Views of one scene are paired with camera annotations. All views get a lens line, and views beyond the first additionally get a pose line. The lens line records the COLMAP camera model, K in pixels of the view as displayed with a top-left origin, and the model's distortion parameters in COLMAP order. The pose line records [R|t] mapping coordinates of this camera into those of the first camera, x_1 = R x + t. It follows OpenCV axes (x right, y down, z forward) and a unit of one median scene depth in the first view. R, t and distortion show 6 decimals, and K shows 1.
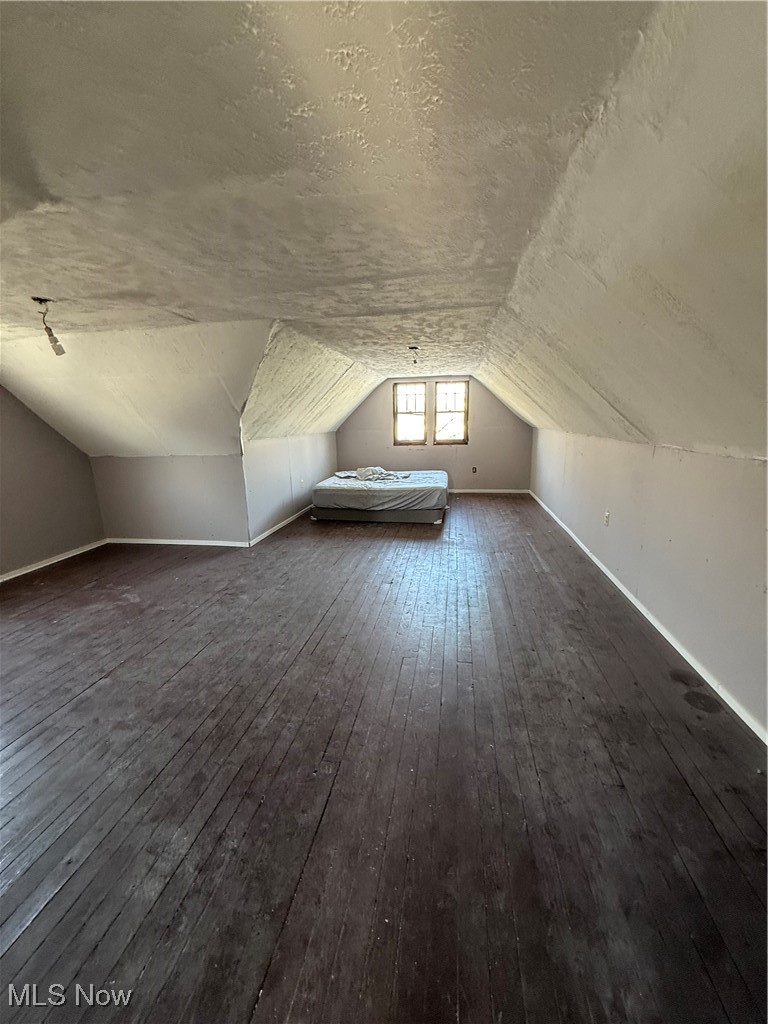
lens RADIAL K [[405.6, 0, 380.9], [0, 405.6, 504.6], [0, 0, 1]] dist [-0.001003, -0.000126]
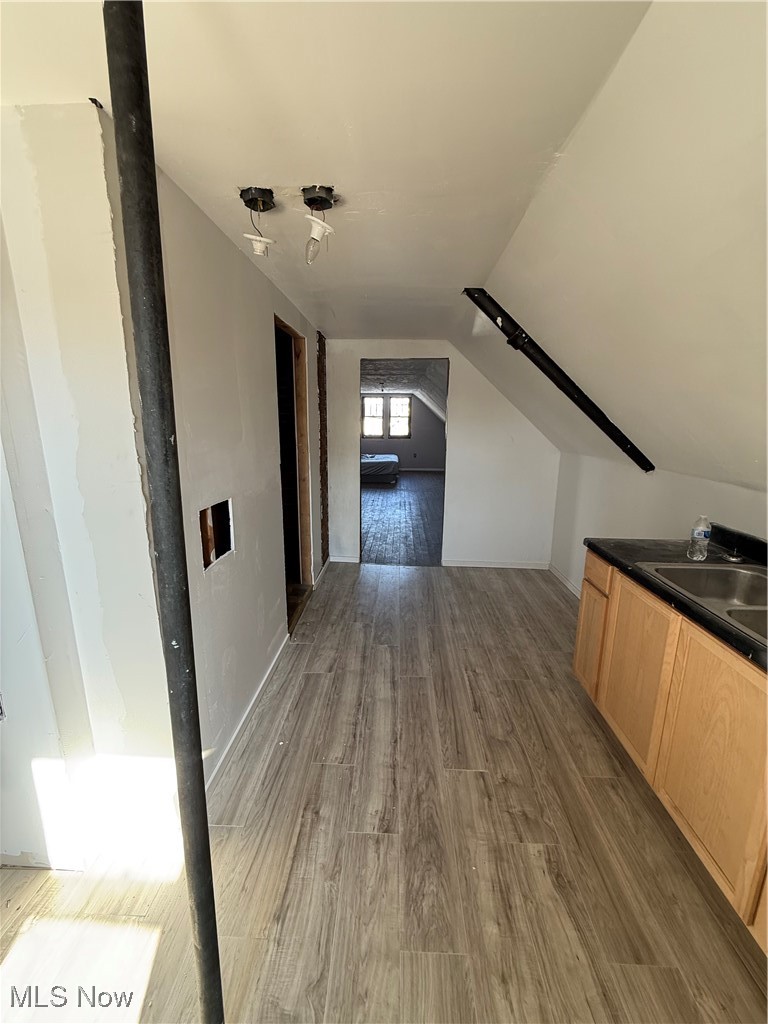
lens RADIAL K [[405.6, 0, 381.7], [0, 405.6, 515.0], [0, 0, 1]] dist [-0.001003, -0.000126]
pose [[0.991006, -0.005942, 0.133685, -0.211222], [0.003047, 0.999757, 0.021850, 0.223835], [-0.133783, -0.021246, 0.990783, -1.061016]]
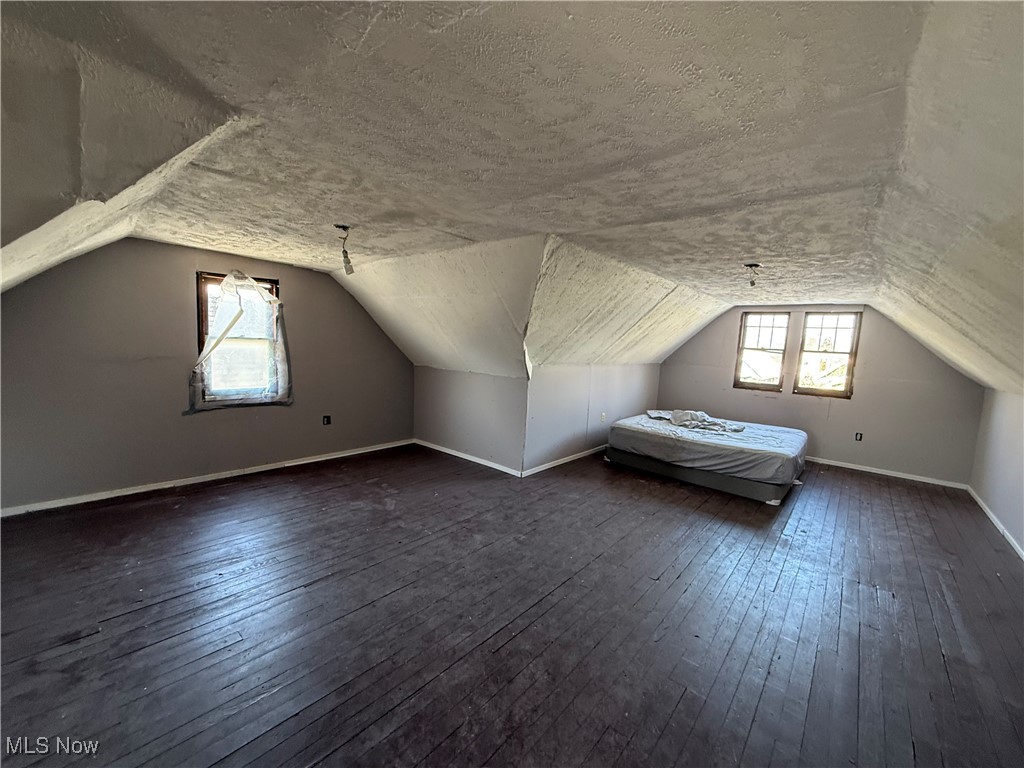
lens RADIAL K [[405.6, 0, 506.6], [0, 405.6, 382.2], [0, 0, 1]] dist [-0.001003, -0.000126]
pose [[0.854873, 0.118950, -0.505018, 0.113978], [-0.175752, 0.982209, -0.066159, -0.053260], [0.488164, 0.145316, 0.860569, 0.196140]]
